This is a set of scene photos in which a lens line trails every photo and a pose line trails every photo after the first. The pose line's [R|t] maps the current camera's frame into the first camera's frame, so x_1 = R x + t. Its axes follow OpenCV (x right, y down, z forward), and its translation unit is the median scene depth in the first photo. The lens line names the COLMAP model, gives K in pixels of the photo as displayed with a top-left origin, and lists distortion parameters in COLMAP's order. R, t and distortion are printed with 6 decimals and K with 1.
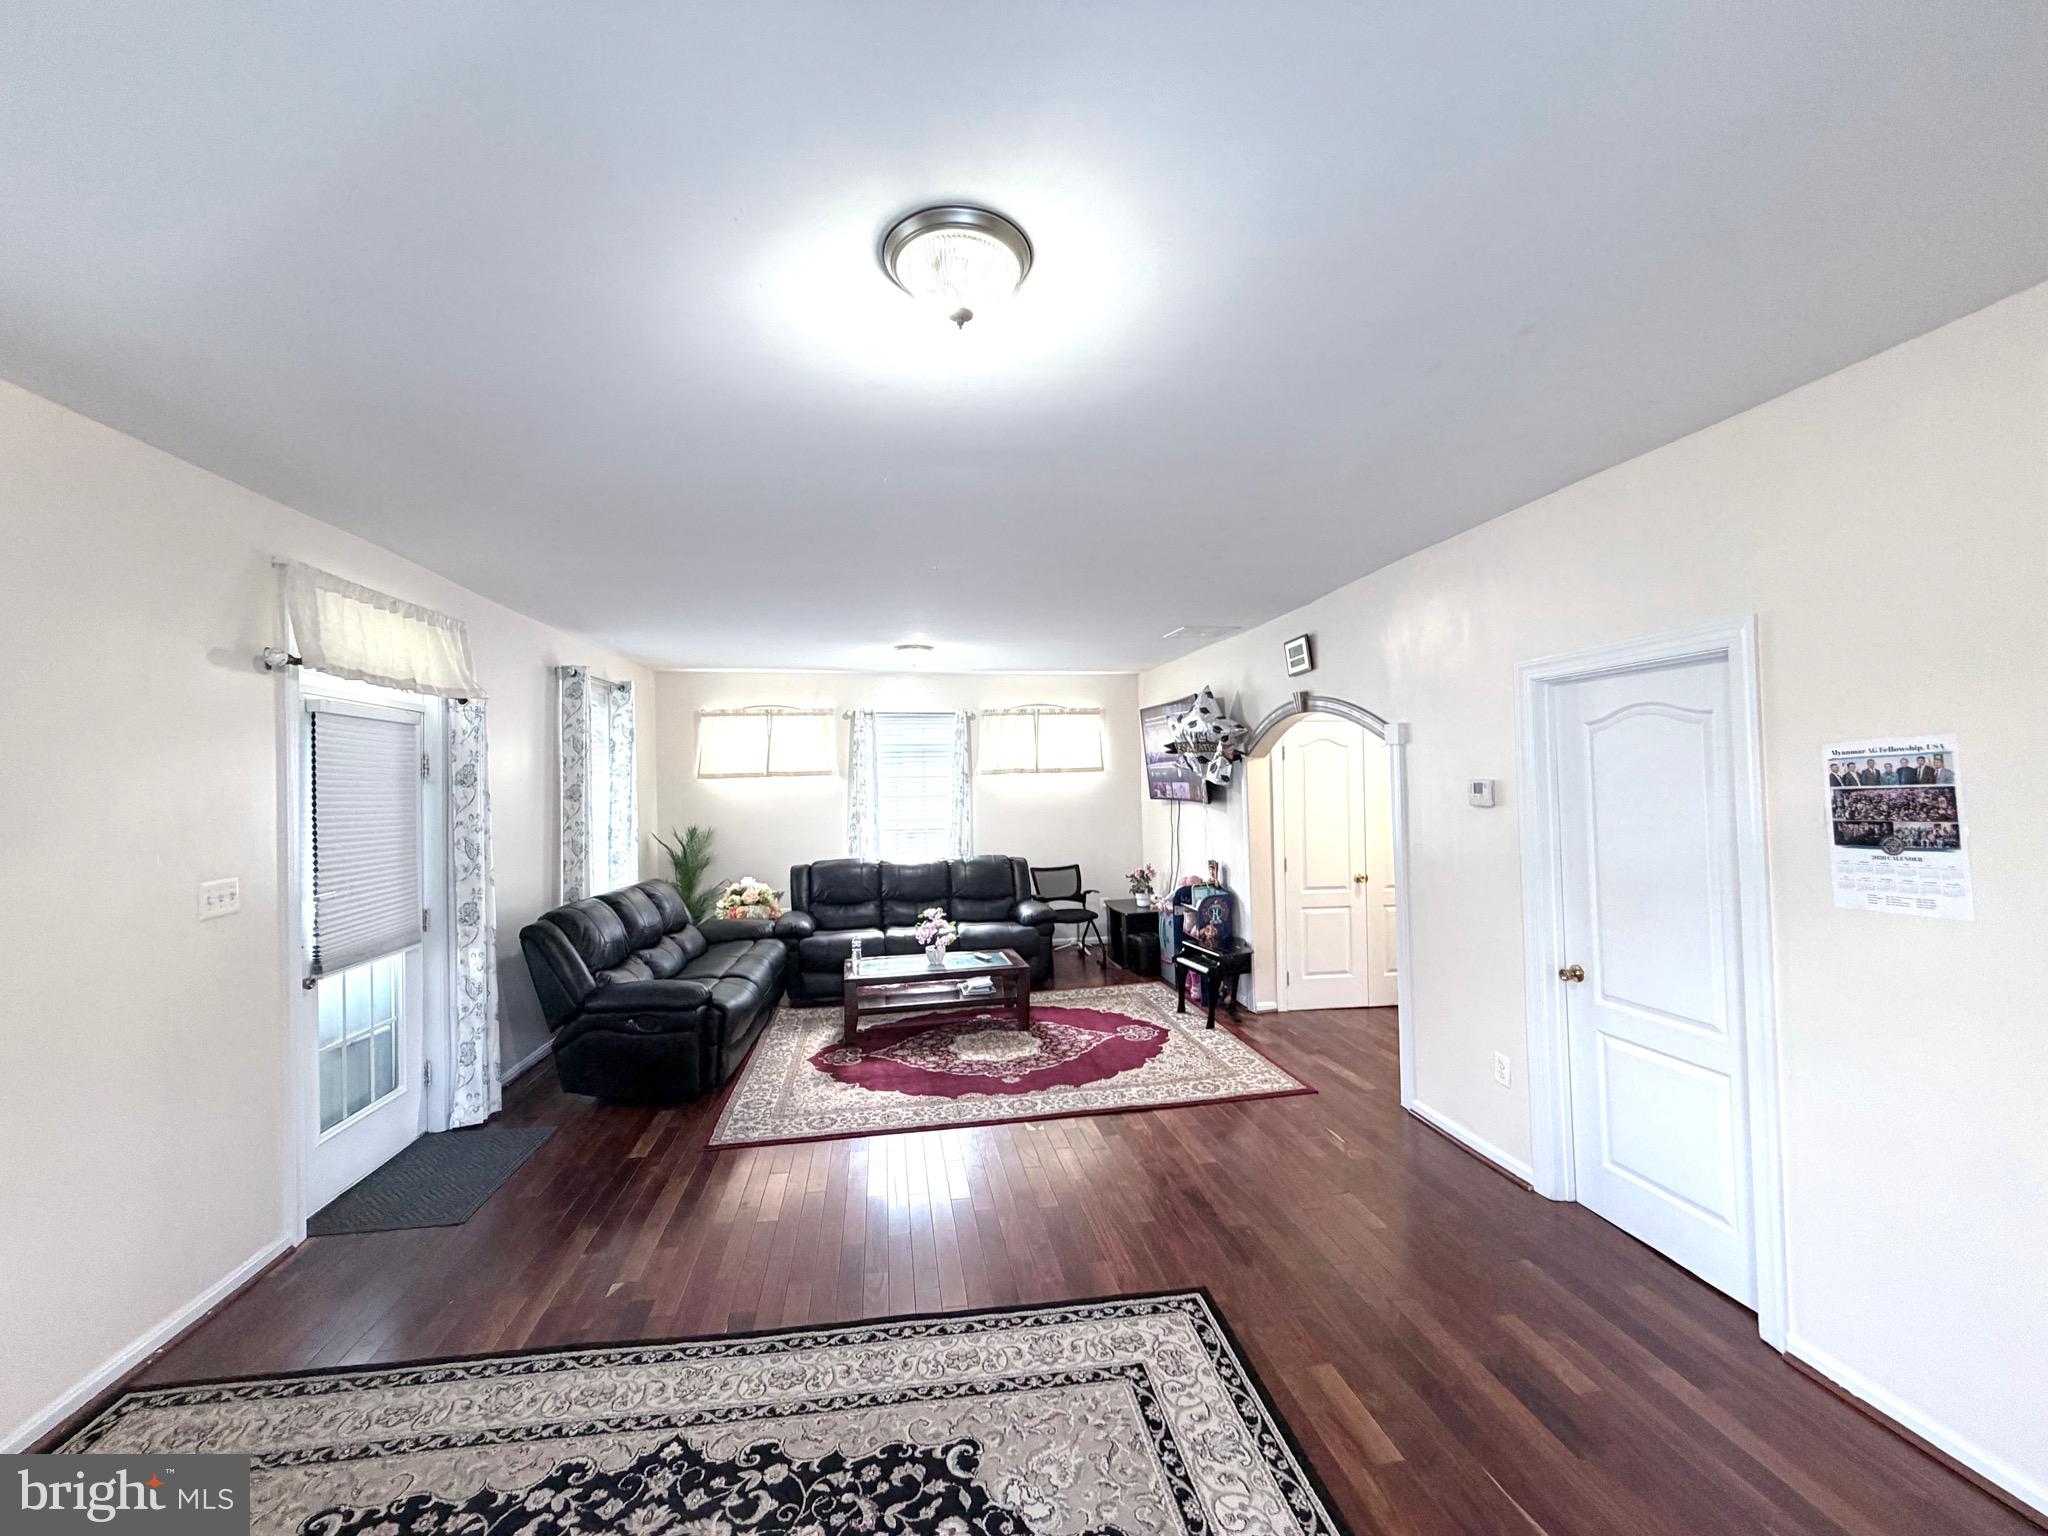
lens RADIAL K [[824.8, 0, 1018.8], [0, 824.8, 766.4], [0, 0, 1]] dist [-0.000041, 0.000152]
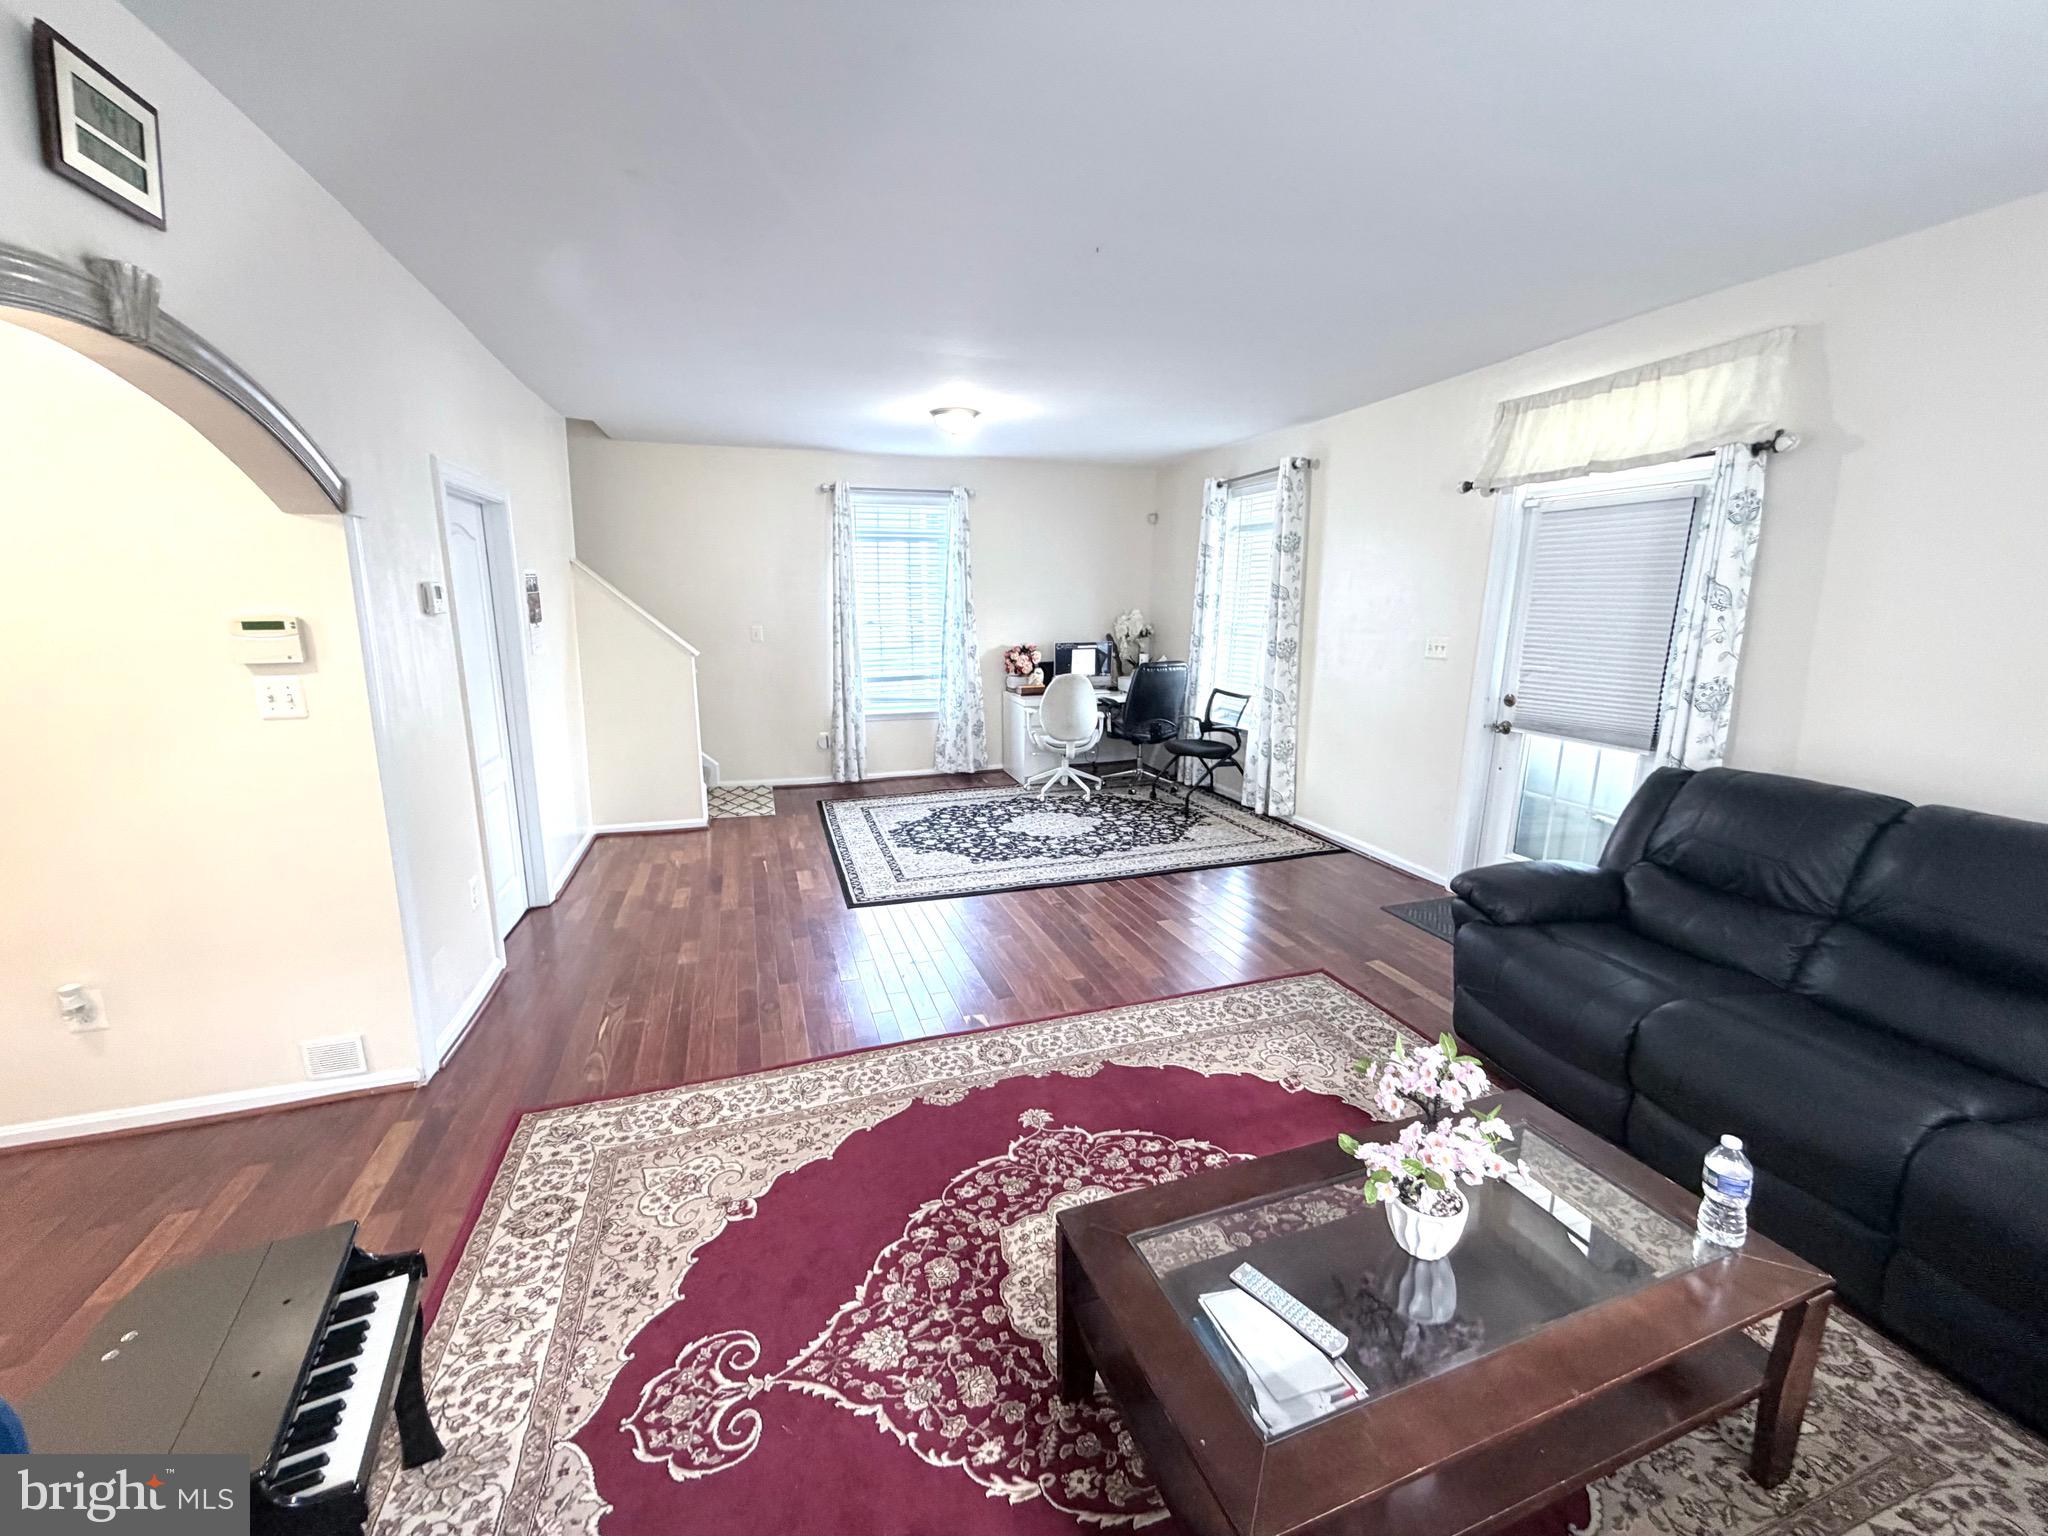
lens RADIAL K [[824.8, 0, 1018.8], [0, 824.8, 766.4], [0, 0, 1]] dist [-0.000041, 0.000152]
pose [[-0.987524, 0.048378, -0.149851, 0.085116], [0.020460, 0.982990, 0.182518, 0.051273], [0.156132, 0.177175, -0.971716, 1.726141]]
